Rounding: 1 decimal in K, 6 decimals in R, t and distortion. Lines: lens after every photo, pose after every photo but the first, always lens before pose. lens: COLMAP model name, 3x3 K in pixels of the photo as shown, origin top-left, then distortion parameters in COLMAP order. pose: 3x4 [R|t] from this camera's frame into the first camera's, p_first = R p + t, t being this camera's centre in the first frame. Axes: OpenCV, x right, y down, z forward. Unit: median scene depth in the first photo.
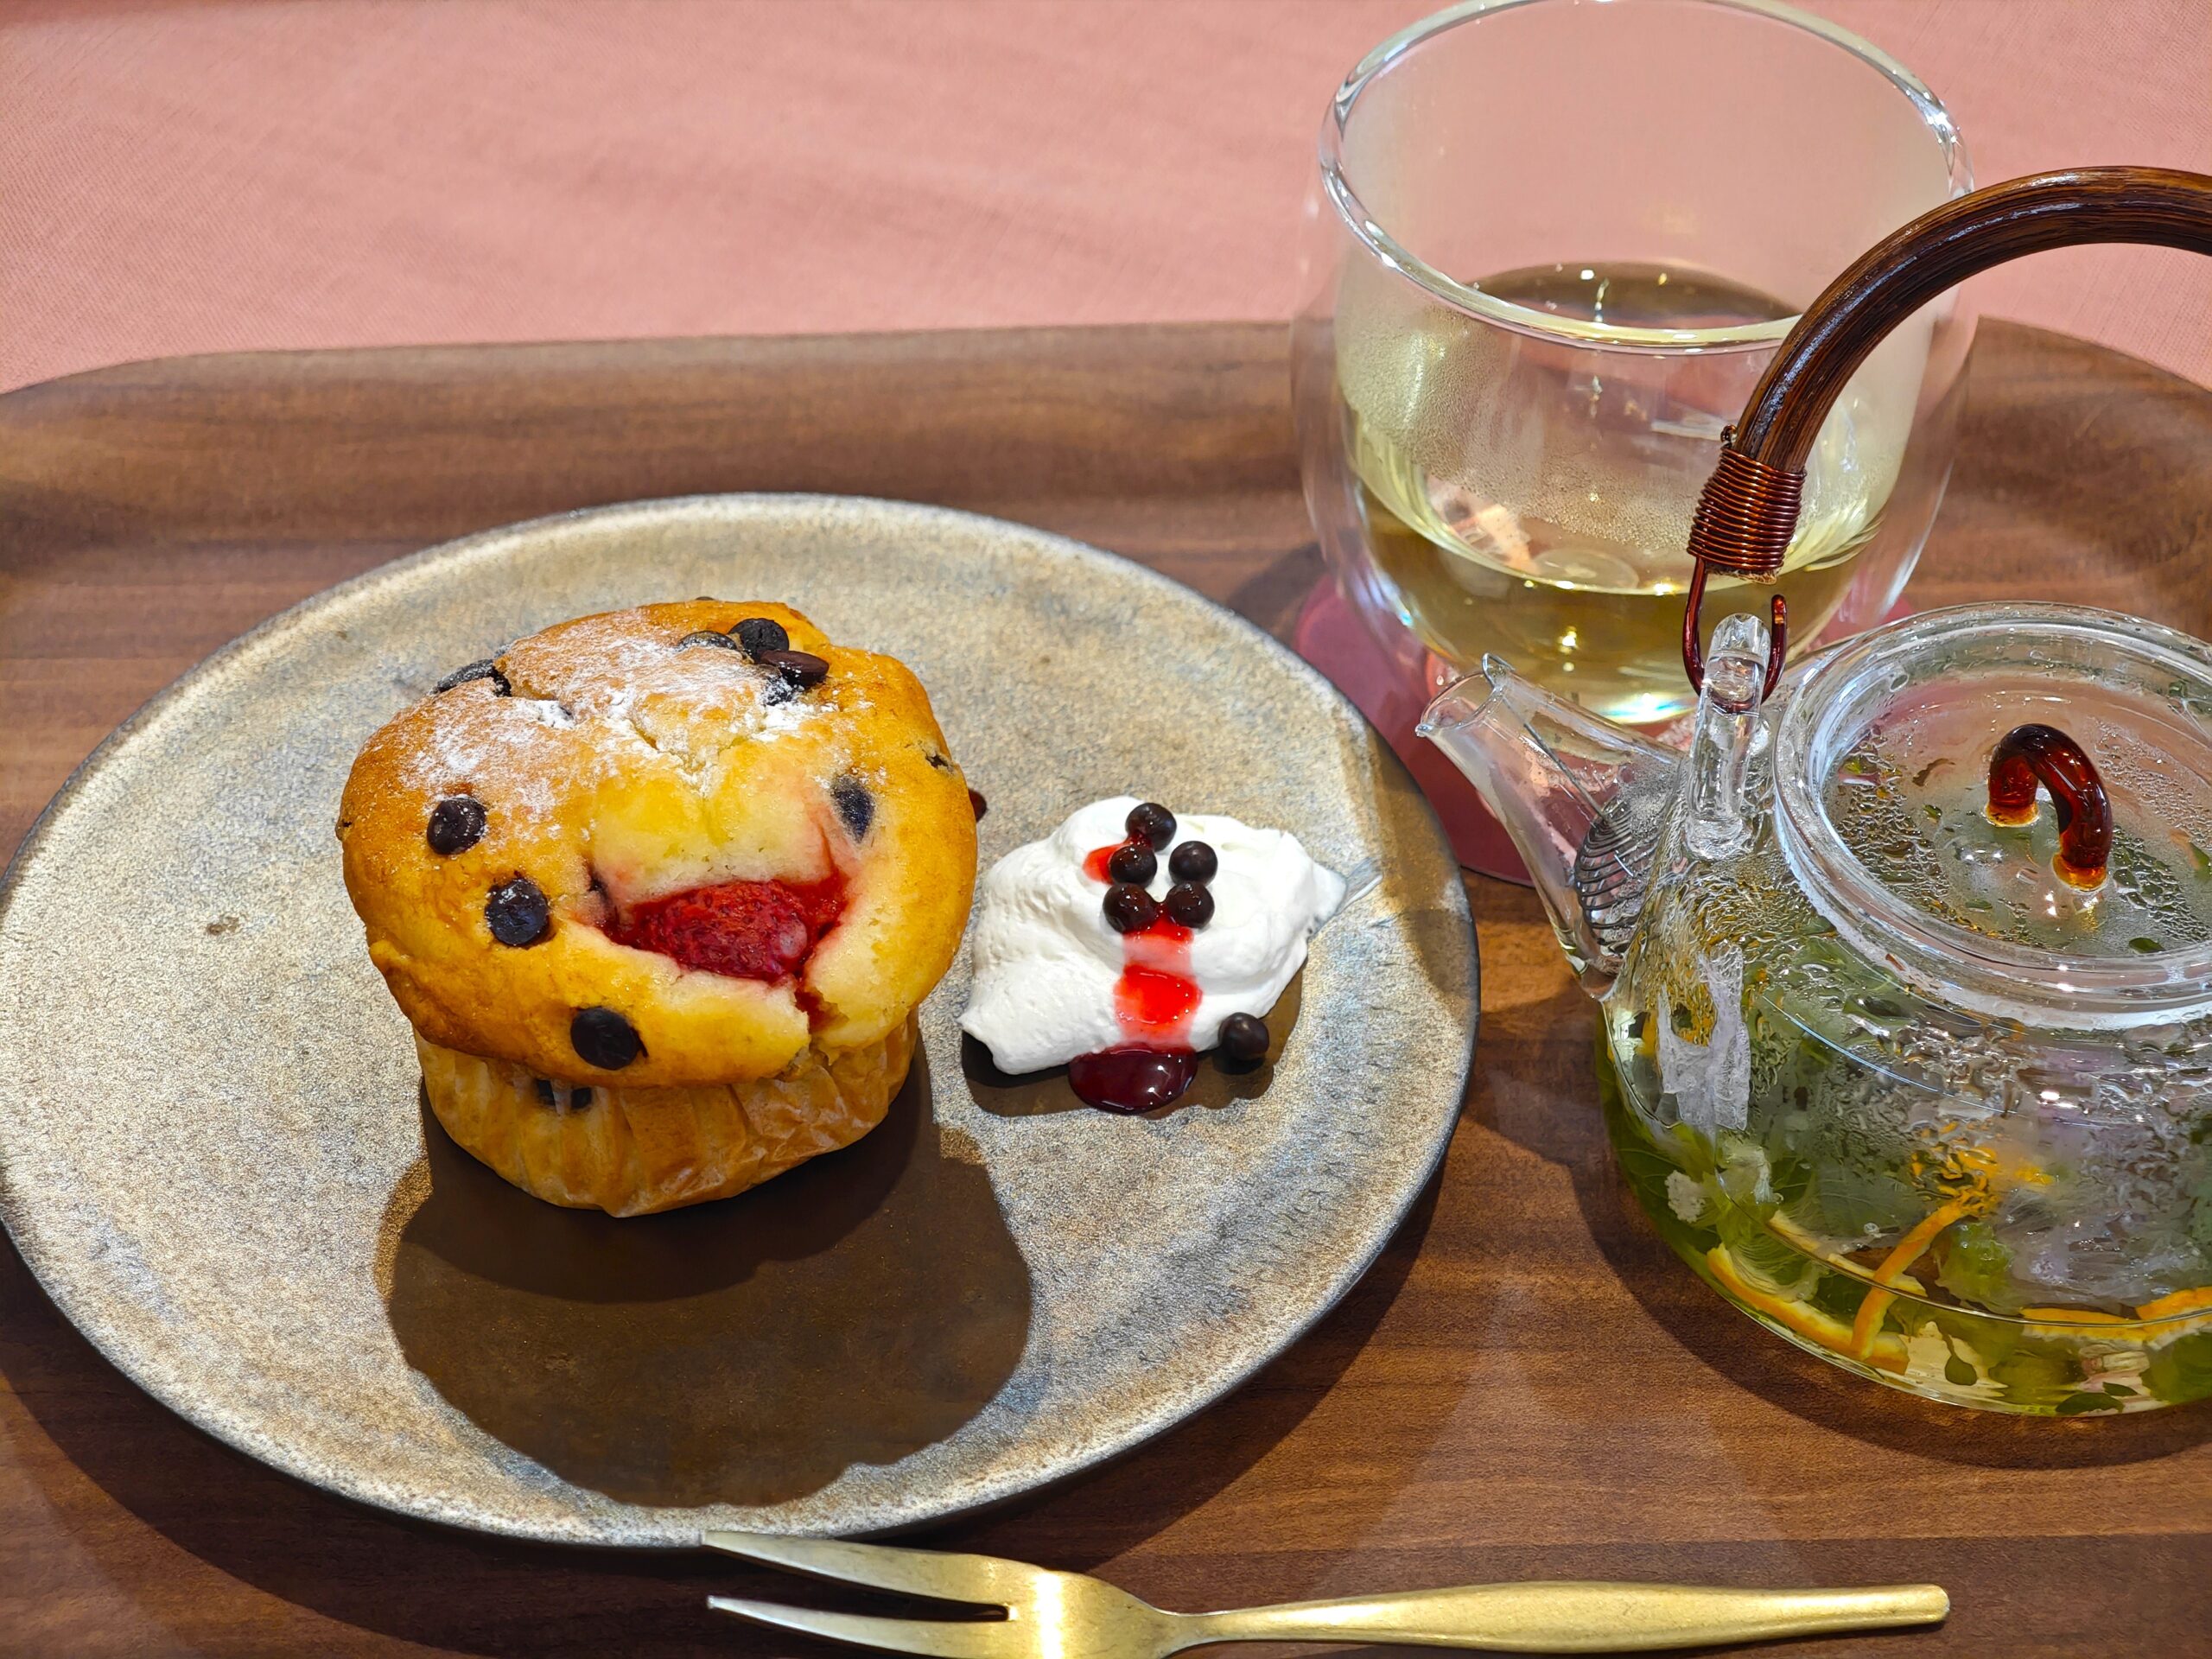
lens RADIAL K [[4761.0, 0, 1106.0], [0, 4761.0, 829.5], [0, 0, 1]] dist [0.036270, 0.446916]
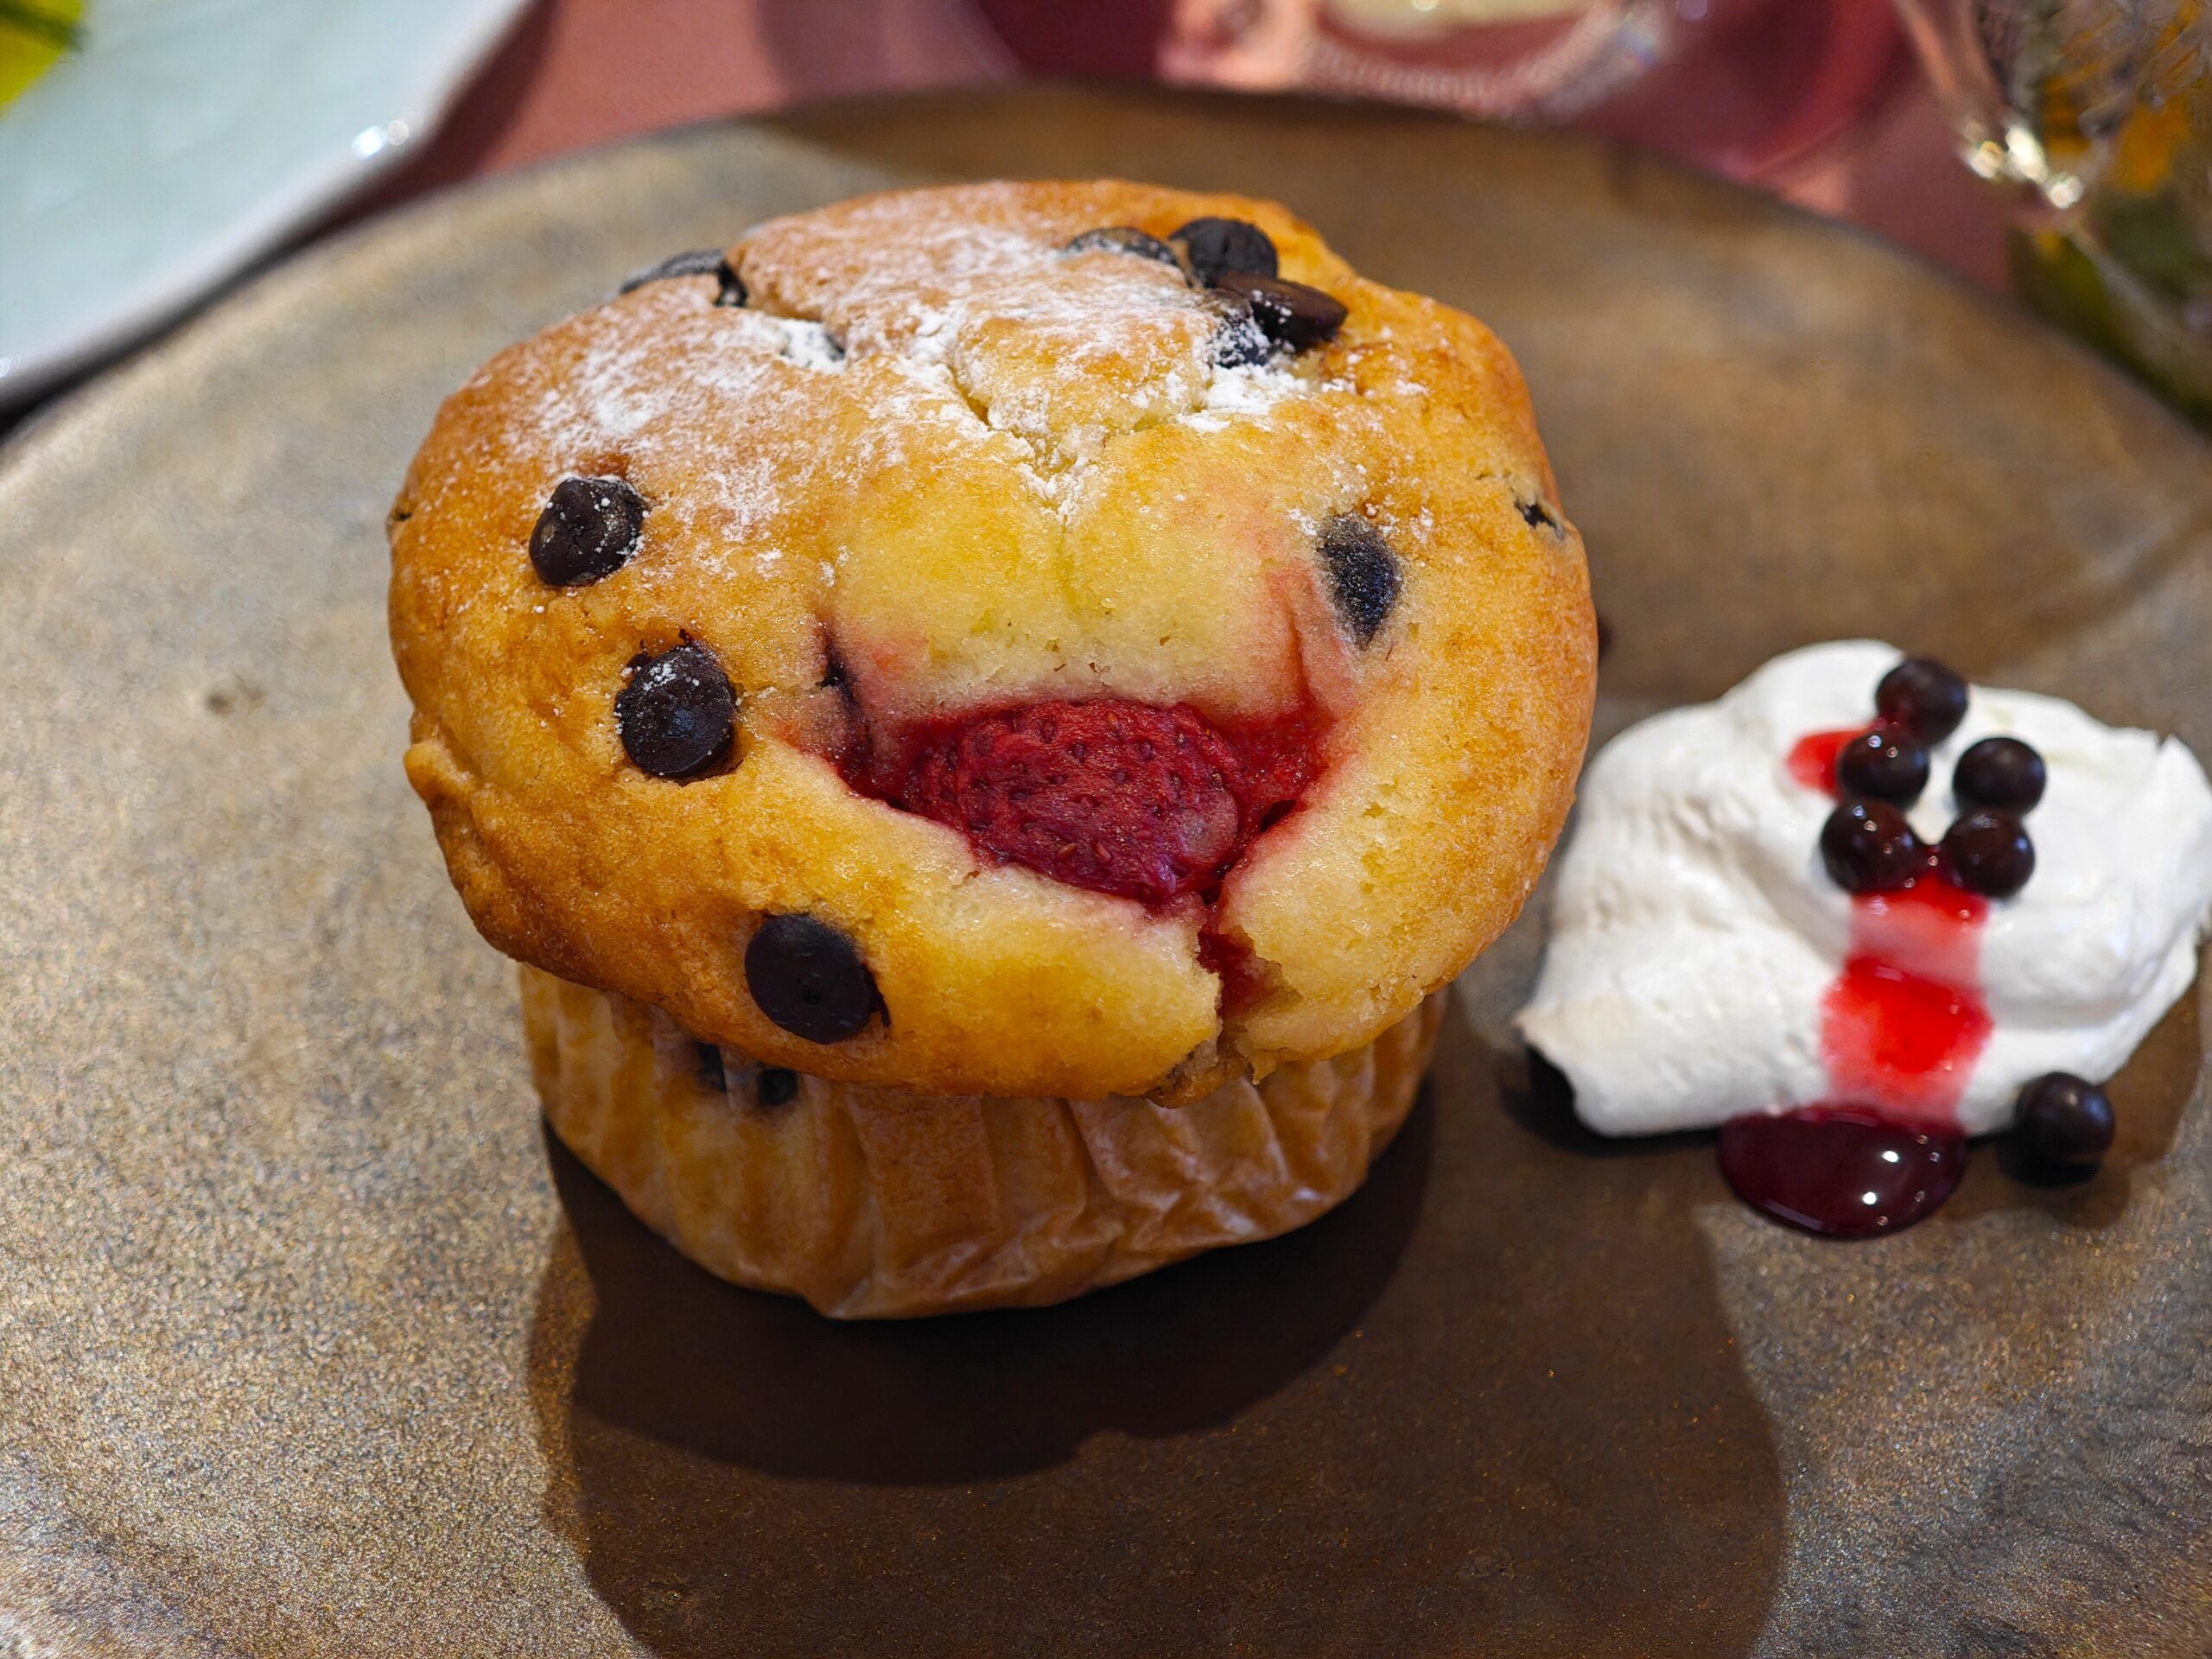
lens RADIAL K [[4761.0, 0, 1106.0], [0, 4761.0, 829.5], [0, 0, 1]] dist [0.036270, 0.446916]
pose [[0.986440, 0.113471, -0.118573, -0.016807], [-0.112127, 0.993531, 0.017971, 0.015392], [0.119846, -0.004432, 0.992783, 0.495224]]
